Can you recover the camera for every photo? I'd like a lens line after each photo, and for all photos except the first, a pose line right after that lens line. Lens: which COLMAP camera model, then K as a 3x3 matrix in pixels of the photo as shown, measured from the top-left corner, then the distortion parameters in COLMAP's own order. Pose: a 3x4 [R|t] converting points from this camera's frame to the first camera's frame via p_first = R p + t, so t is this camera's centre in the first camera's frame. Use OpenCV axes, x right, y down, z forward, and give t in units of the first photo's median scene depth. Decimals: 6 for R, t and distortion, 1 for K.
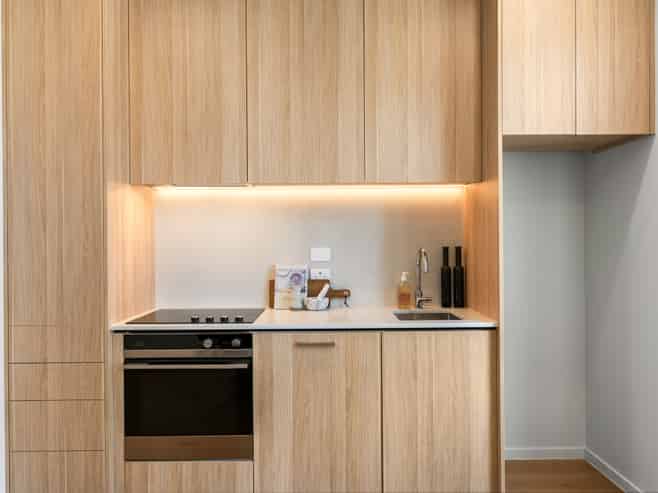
lens RADIAL K [[508.4, 0, 329.0], [0, 508.4, 246.5], [0, 0, 1]] dist [0.003965, 0.000270]
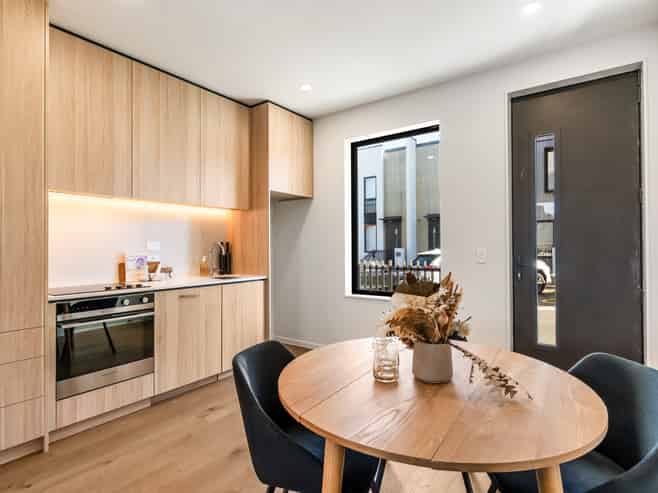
lens RADIAL K [[355.2, 0, 329.0], [0, 355.2, 246.5], [0, 0, 1]] dist [-0.002162, -0.000445]
pose [[0.586334, 0.005160, 0.810053, -0.709300], [0.005805, 0.999927, -0.010572, 0.038911], [-0.810049, 0.010902, 0.586261, -0.096142]]
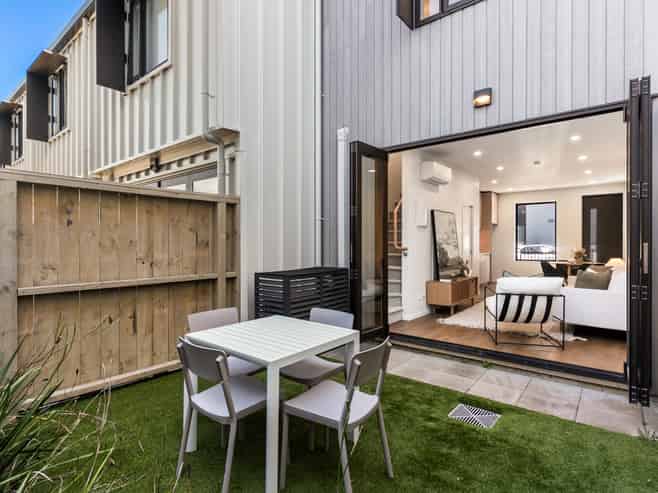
lens RADIAL K [[355.2, 0, 329.0], [0, 355.2, 246.5], [0, 0, 1]] dist [-0.002162, -0.000445]
pose [[0.644638, -0.005721, 0.764467, -4.160348], [0.006536, 0.999977, 0.001971, 0.041885], [-0.764460, 0.003726, 0.644660, -0.275505]]
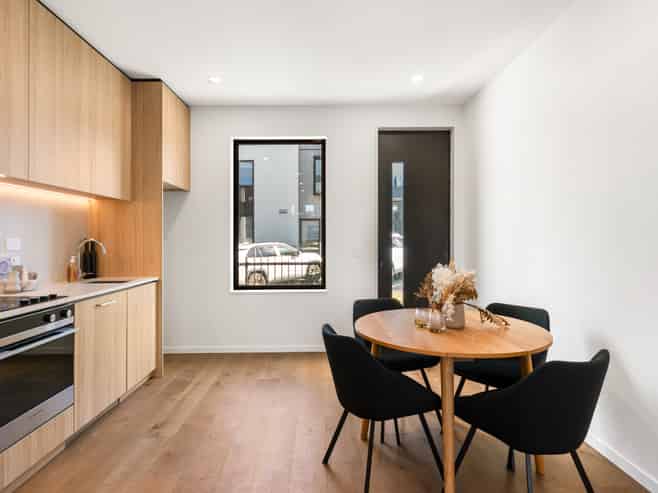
lens RADIAL K [[369.3, 0, 329.0], [0, 369.3, 246.5], [0, 0, 1]] dist [0.002881, -0.000245]
pose [[-0.010080, -0.009736, 0.999902, -1.041646], [0.013443, 0.999861, 0.009871, 0.026819], [-0.999859, 0.013541, -0.009948, 0.361335]]
